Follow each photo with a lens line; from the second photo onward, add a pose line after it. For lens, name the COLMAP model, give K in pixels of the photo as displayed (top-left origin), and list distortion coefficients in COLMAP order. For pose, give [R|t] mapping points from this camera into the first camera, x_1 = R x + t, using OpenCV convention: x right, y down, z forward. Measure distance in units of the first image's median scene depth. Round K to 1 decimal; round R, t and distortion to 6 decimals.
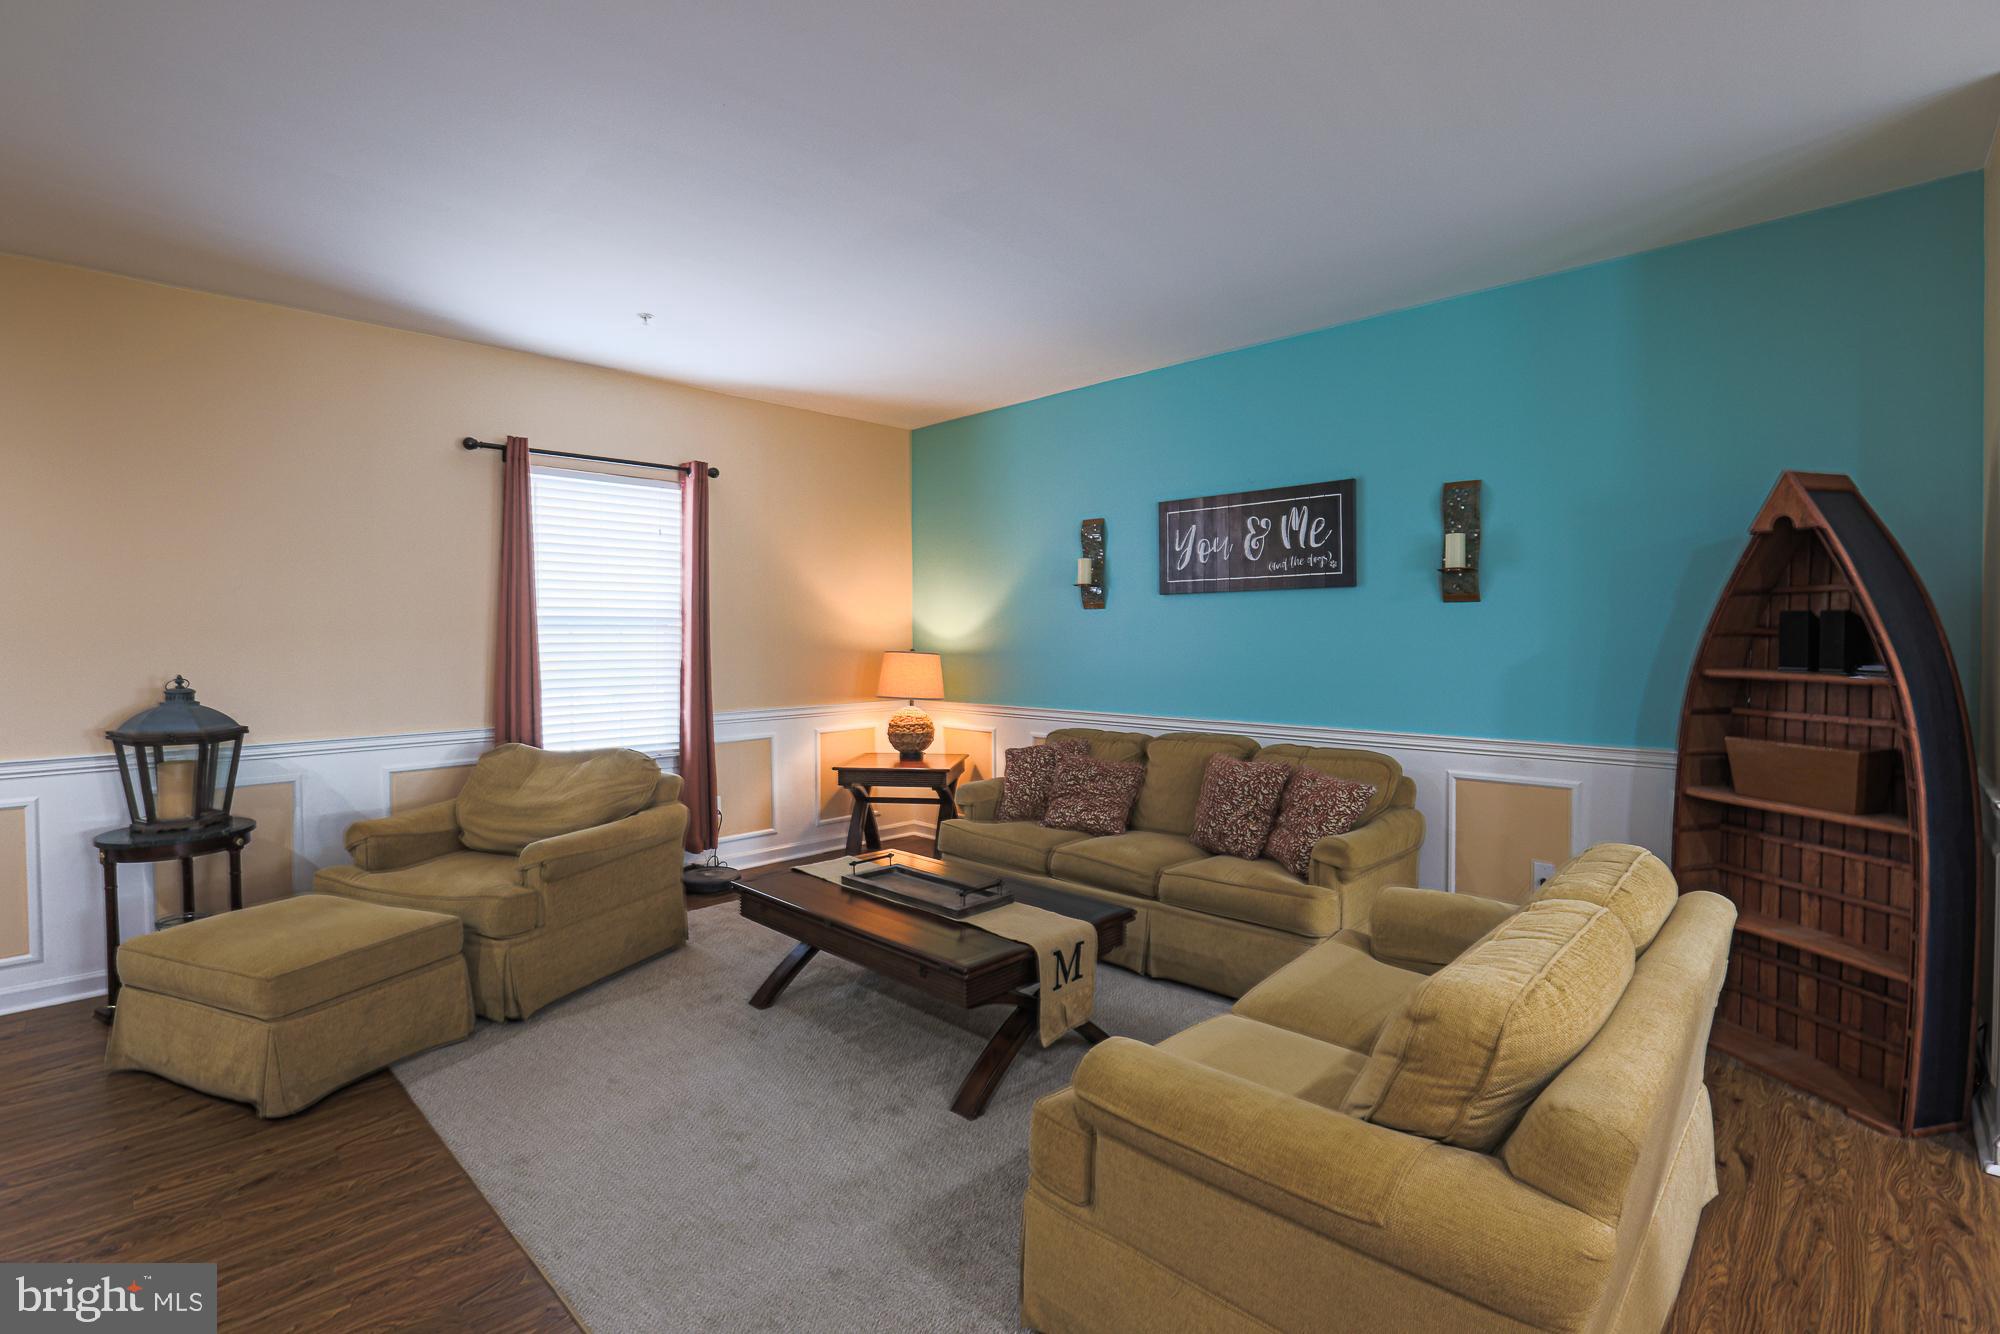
lens RADIAL K [[921.6, 0, 1019.4], [0, 921.6, 639.8], [0, 0, 1]] dist [-0.050311, 0.016109]
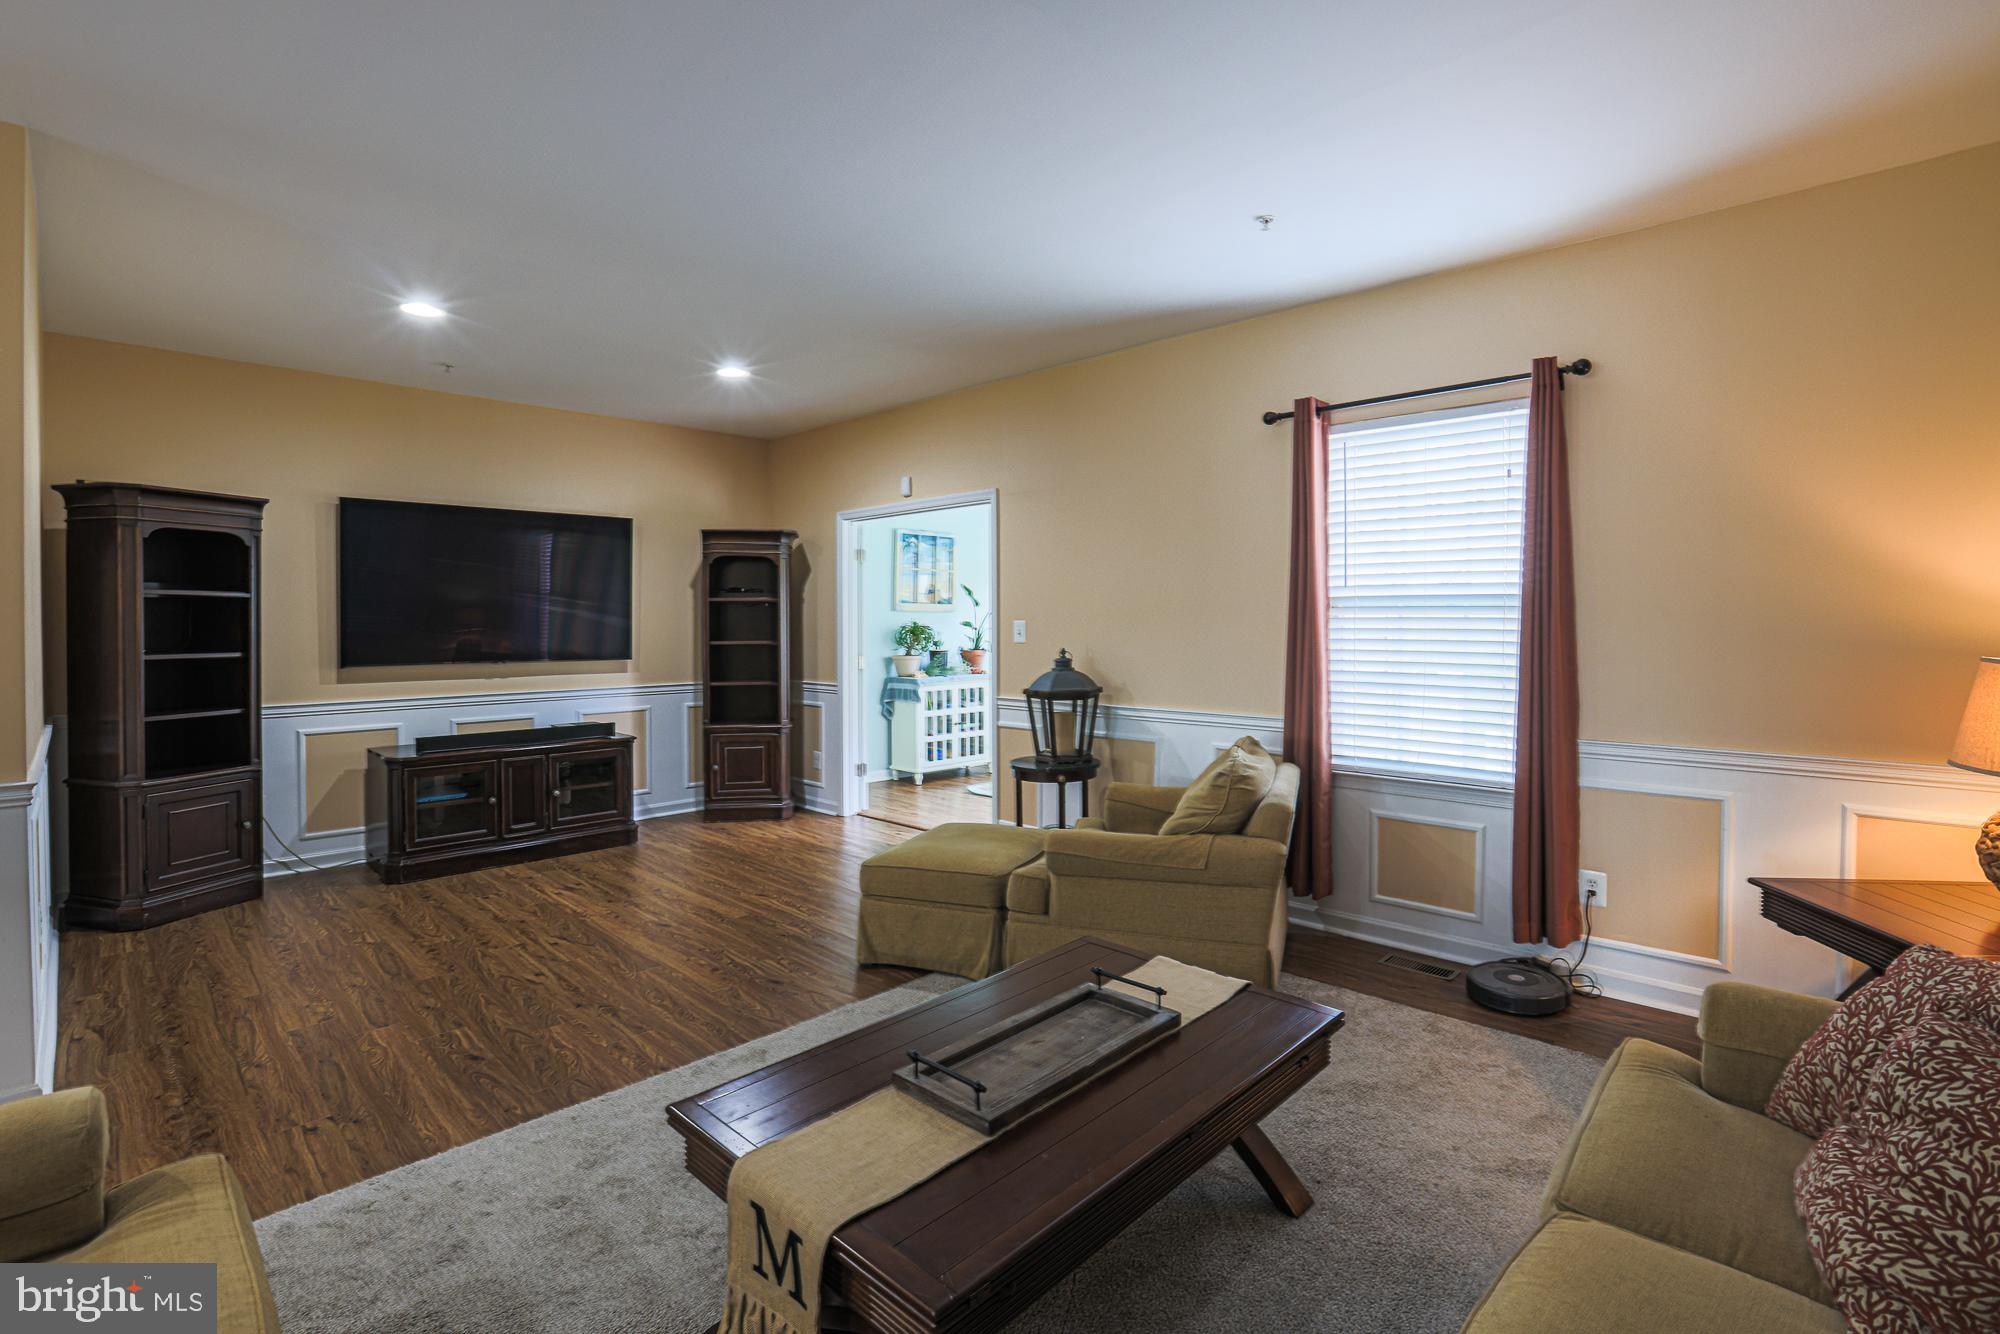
lens RADIAL K [[921.6, 0, 1015.5], [0, 921.6, 639.0], [0, 0, 1]] dist [-0.050311, 0.016109]
pose [[0.014357, 0.027933, -0.999507, 0.436438], [-0.002656, 0.999607, 0.027897, -0.013270], [0.999893, 0.002255, 0.014425, 0.877614]]
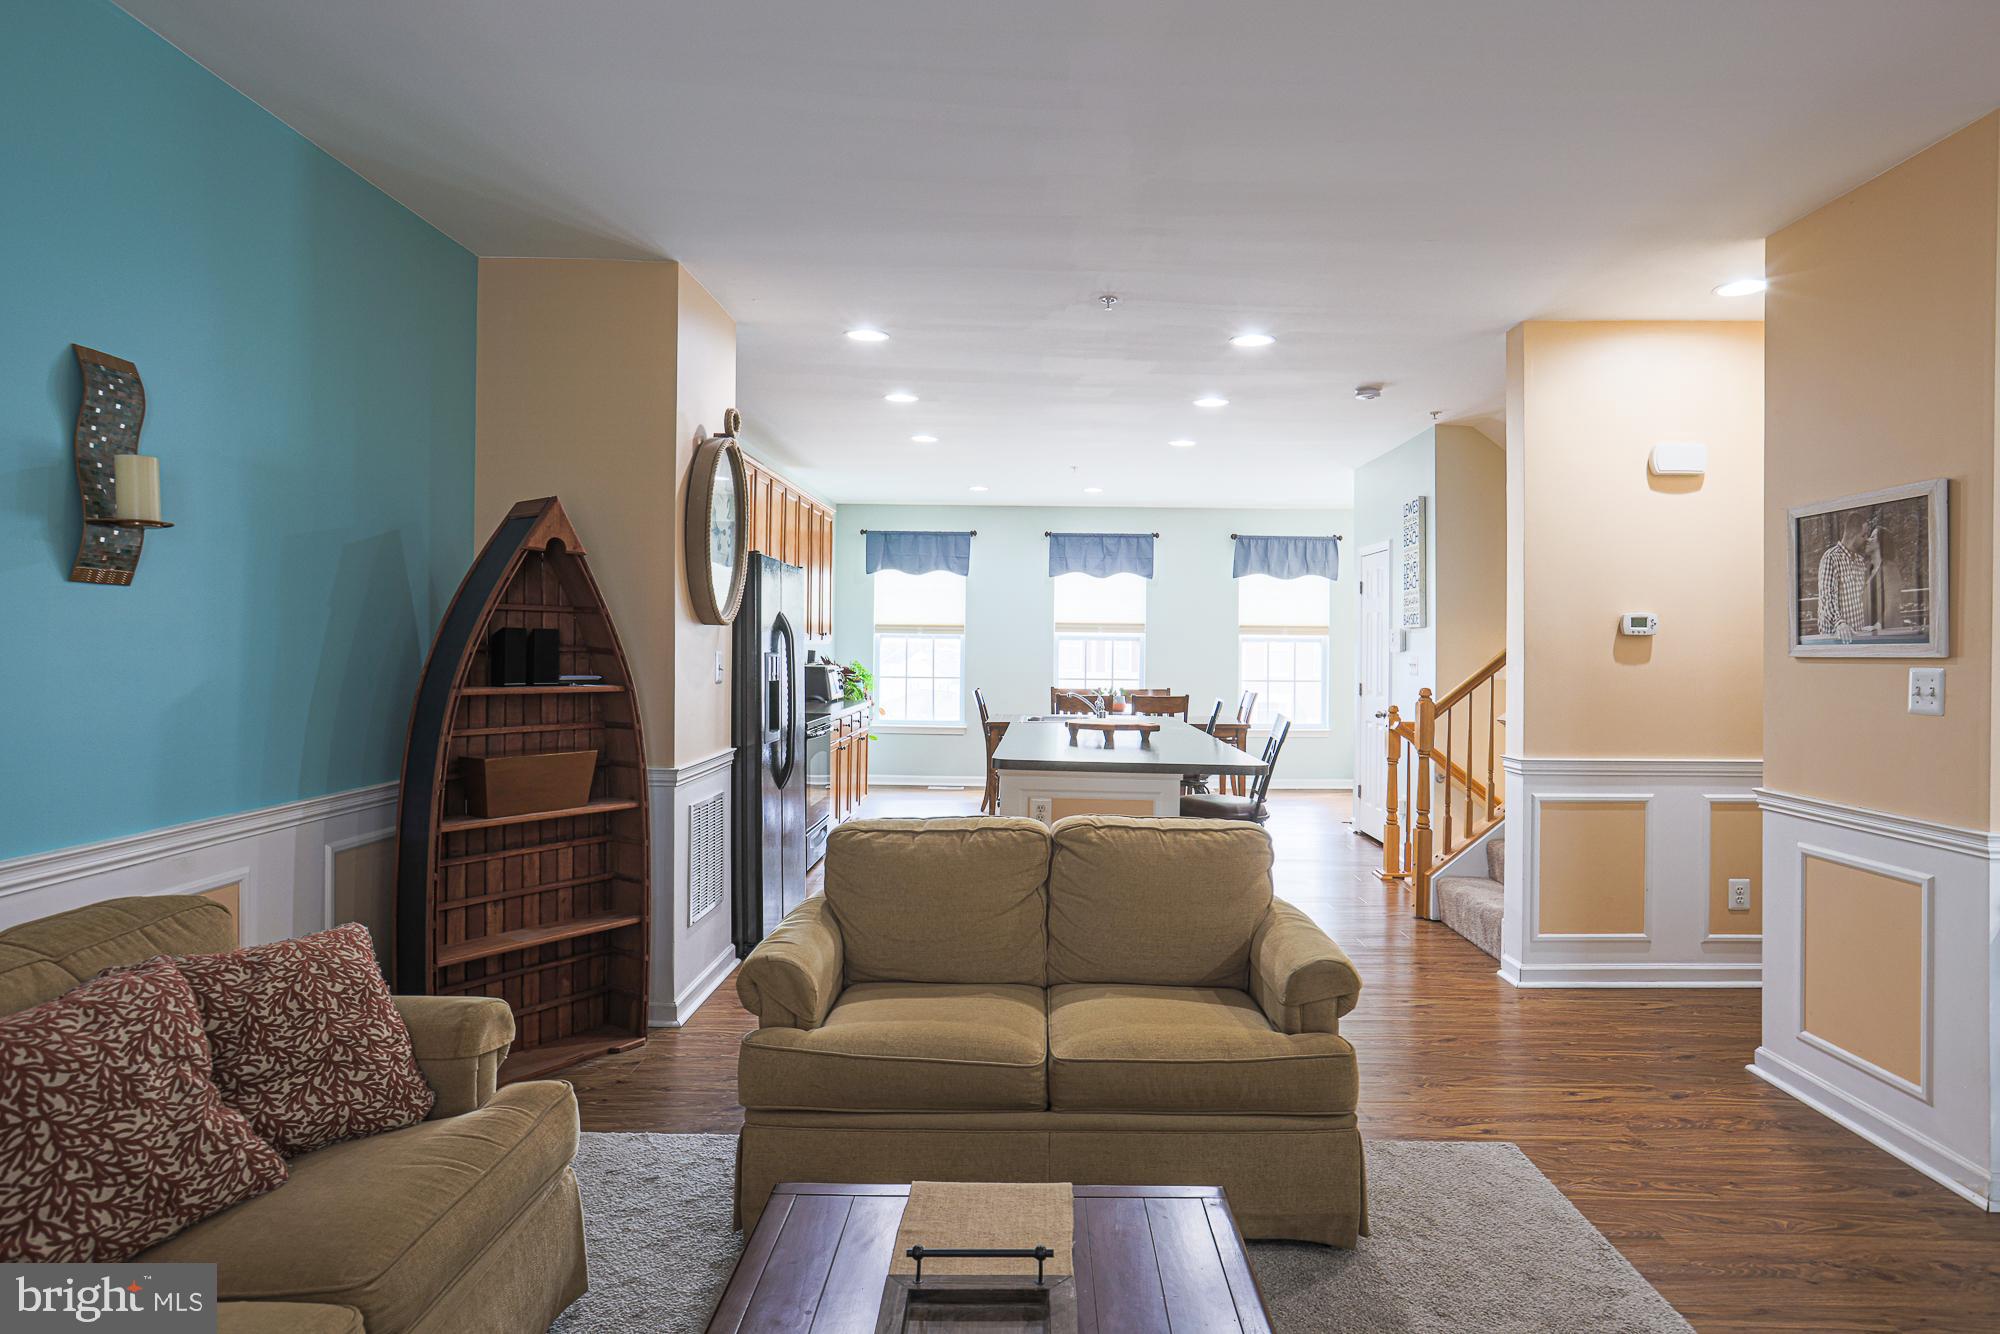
lens RADIAL K [[1083.5, 0, 1024.6], [0, 1083.5, 655.7], [0, 0, 1]] dist [-0.031523, 0.013745]
pose [[-0.677497, -0.006050, 0.735500, -0.350825], [-0.000875, 0.999972, 0.007420, -0.006191], [-0.735525, 0.004383, -0.677484, 1.125762]]
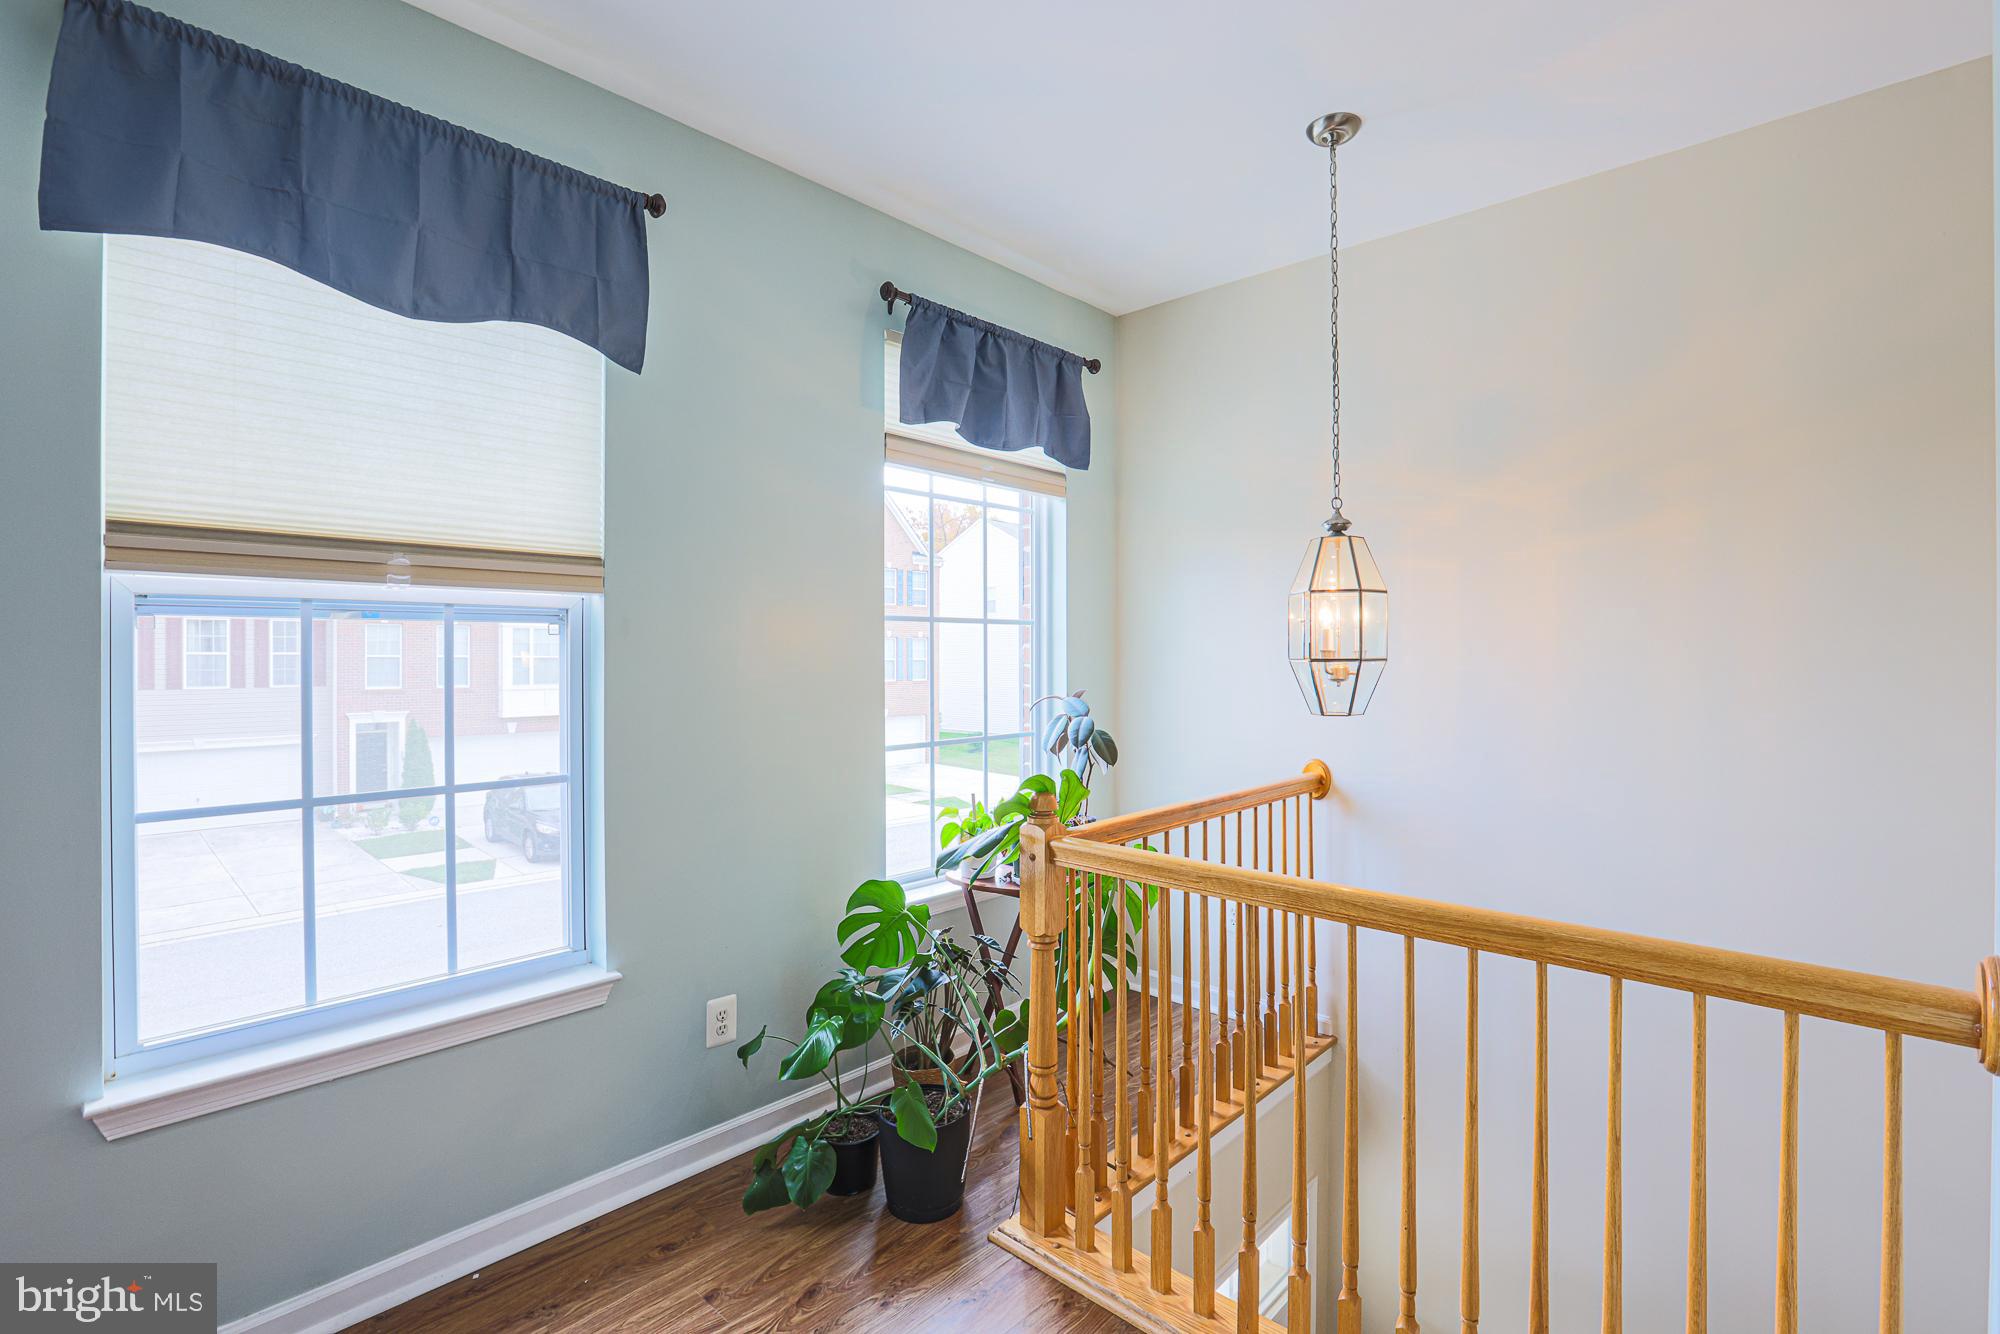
lens RADIAL K [[882.2, 0, 986.0], [0, 882.2, 647.4], [0, 0, 1]] dist [-0.021735, 0.000130]
pose [[-0.999970, 0.007781, -0.000628, 1.032364], [0.007783, 0.999965, -0.003198, -0.000964], [0.000603, -0.003203, -0.999995, -0.939691]]
